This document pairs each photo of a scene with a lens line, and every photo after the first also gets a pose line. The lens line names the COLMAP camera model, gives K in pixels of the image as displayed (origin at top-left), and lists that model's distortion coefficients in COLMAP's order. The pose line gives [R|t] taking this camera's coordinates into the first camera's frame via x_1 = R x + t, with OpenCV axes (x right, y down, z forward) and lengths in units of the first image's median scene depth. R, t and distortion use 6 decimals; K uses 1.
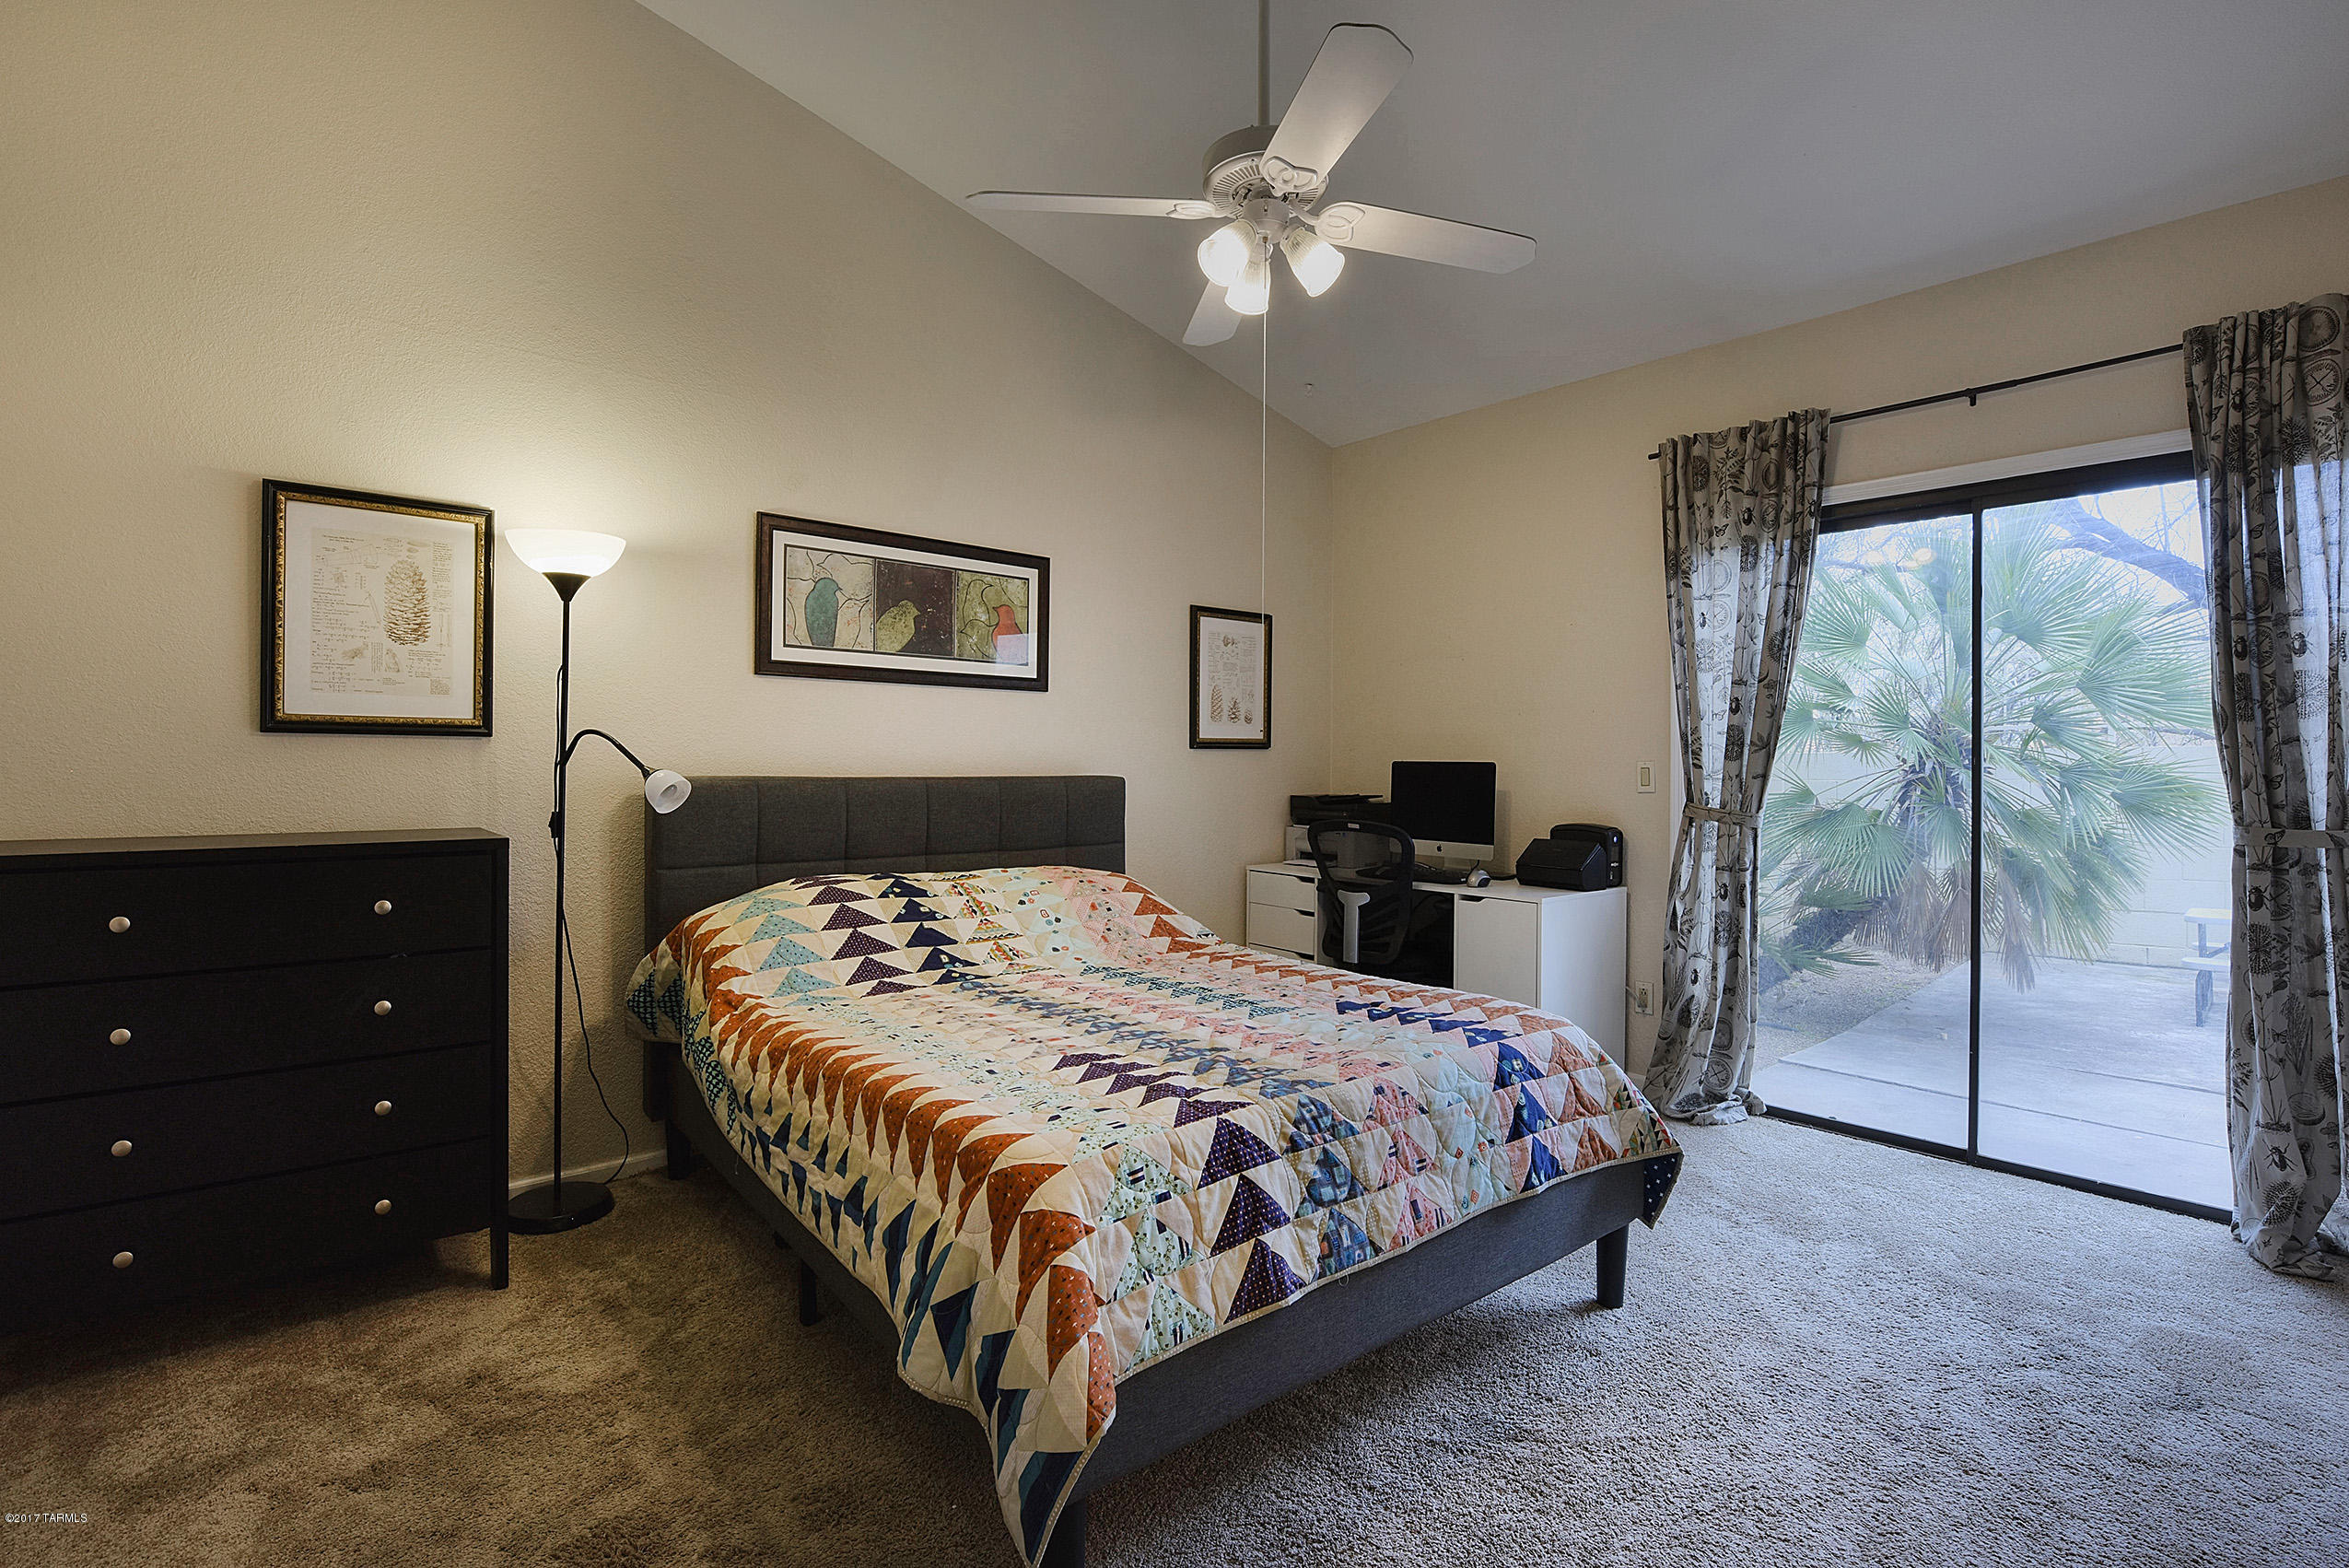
lens RADIAL K [[1083.0, 0, 1174.5], [0, 1083.0, 784.0], [0, 0, 1]] dist [0.000278, -0.000042]
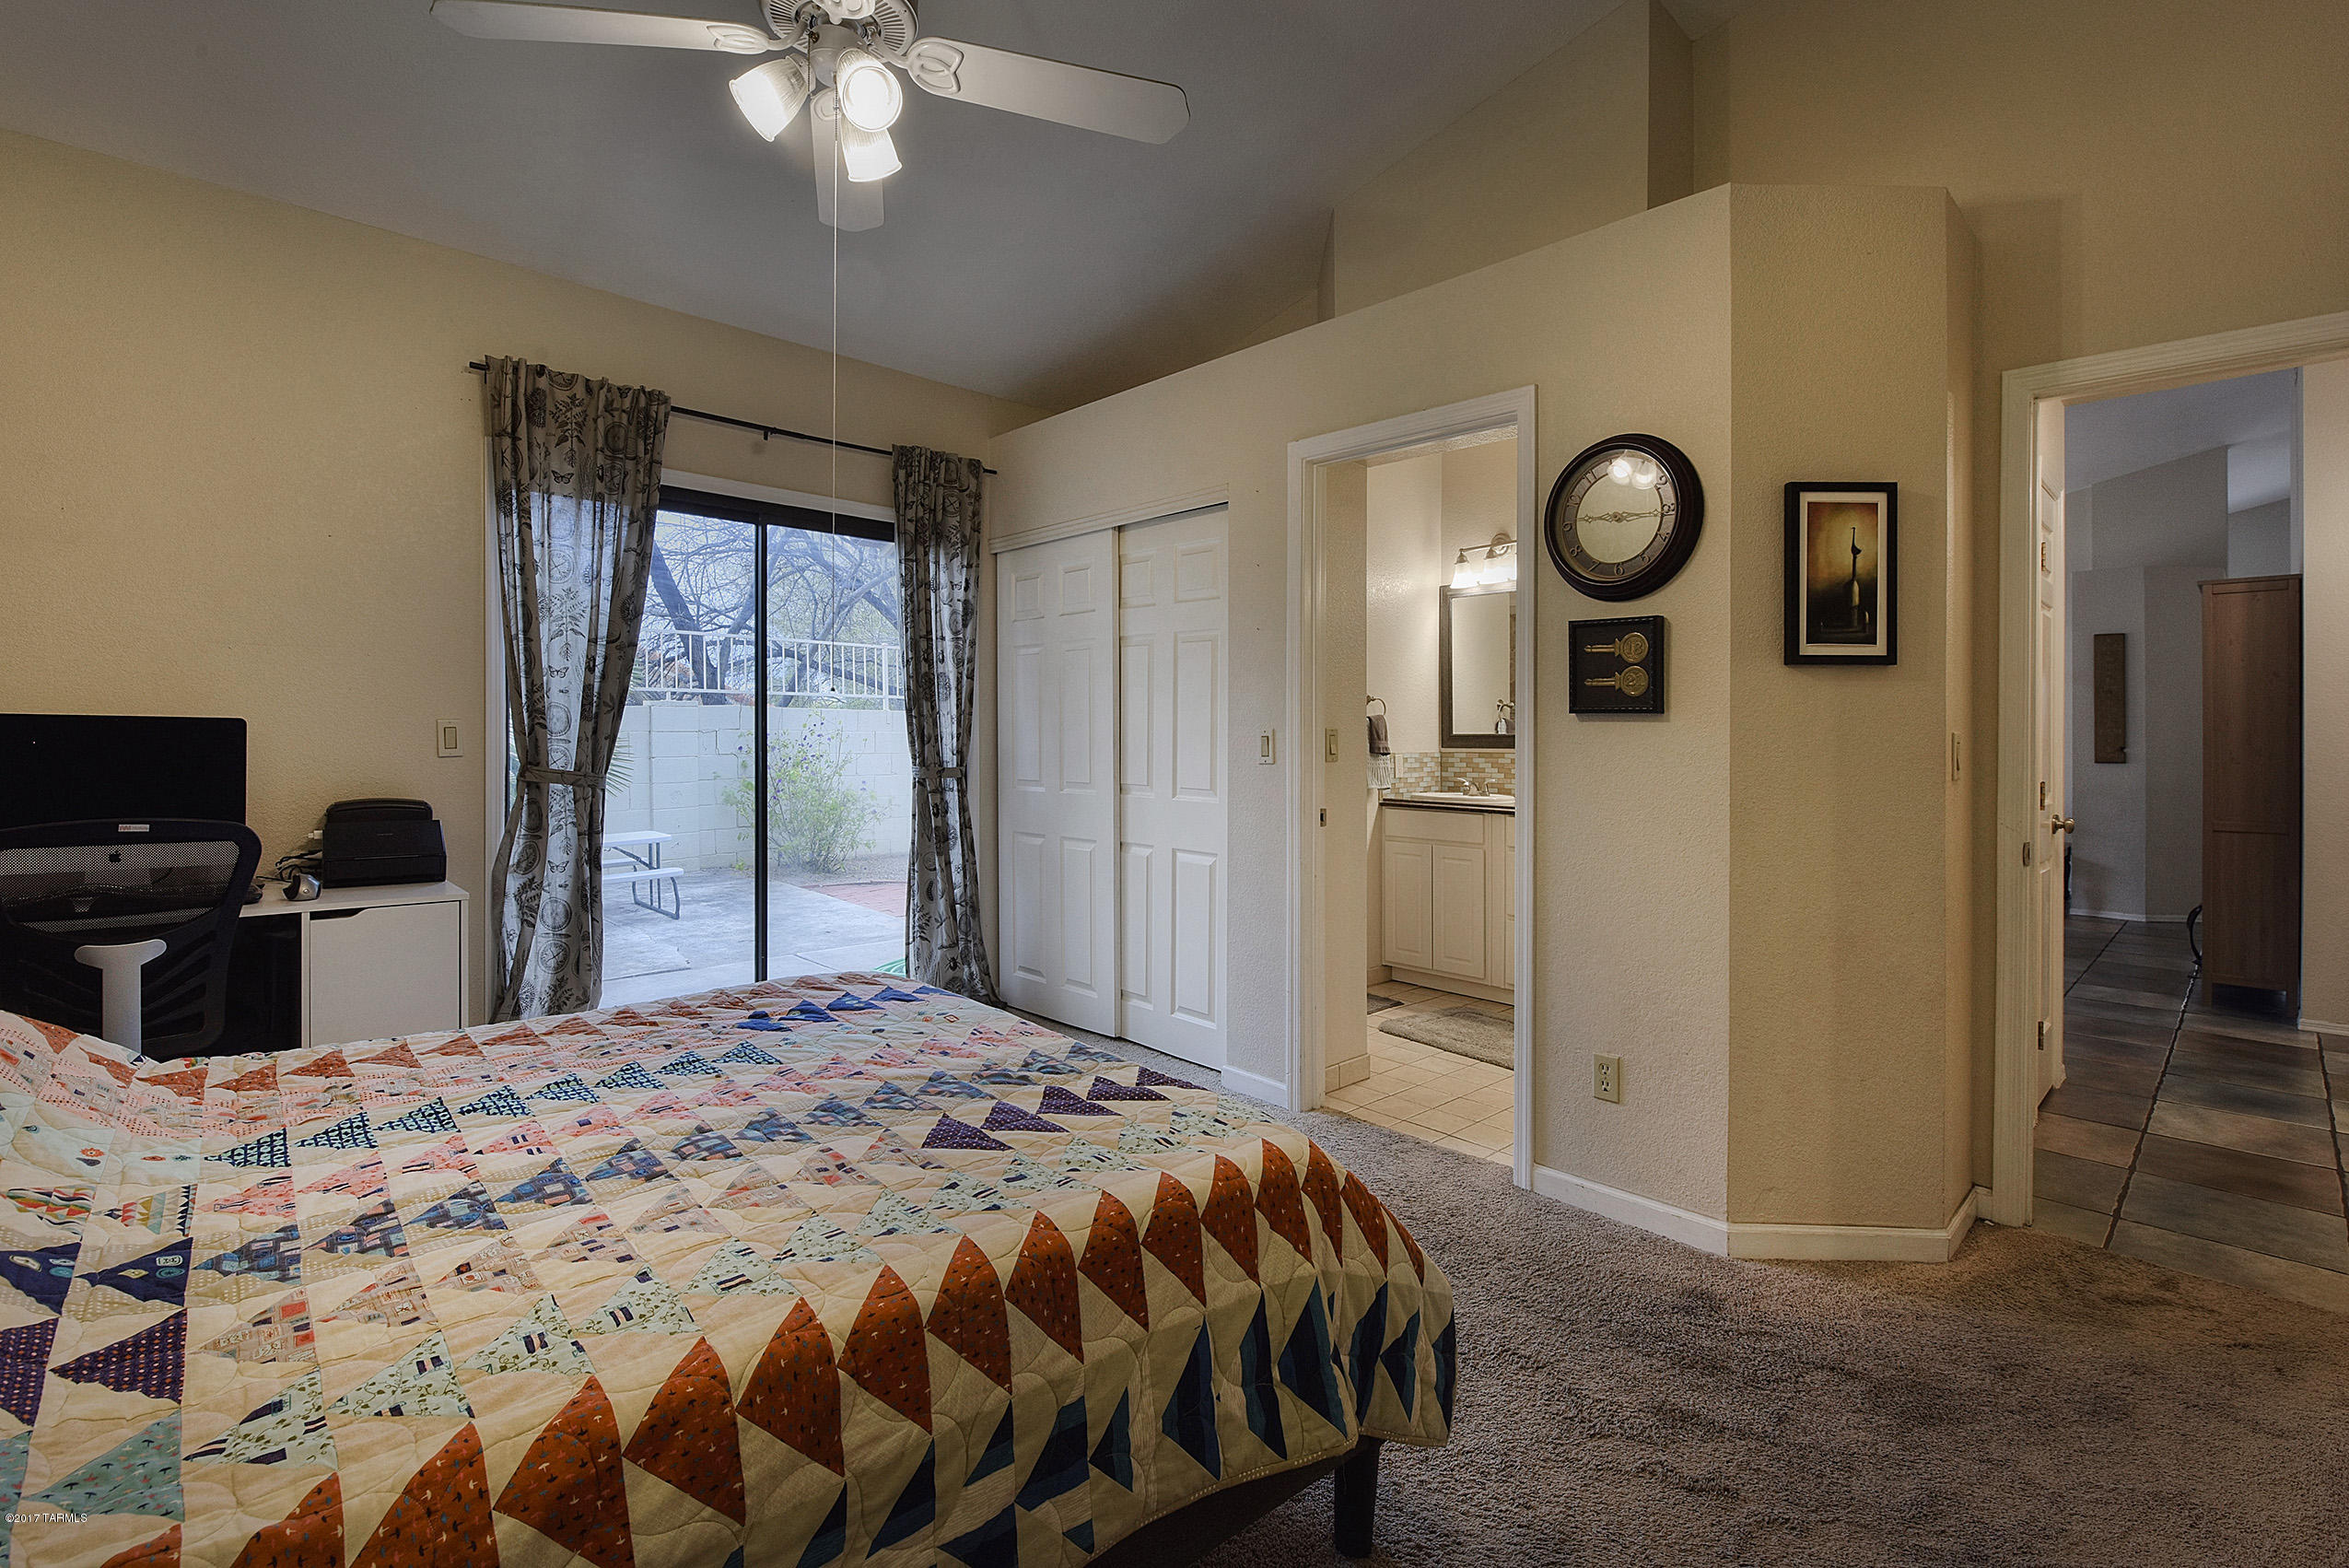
lens RADIAL K [[1056.8, 0, 1204.8], [0, 1056.8, 735.5], [0, 0, 1]] dist [-0.001068, -0.009425]
pose [[-0.051536, -0.003231, 0.998666, -0.469309], [0.011175, 0.999930, 0.003811, -0.006485], [-0.998609, 0.011357, -0.051496, 0.519233]]
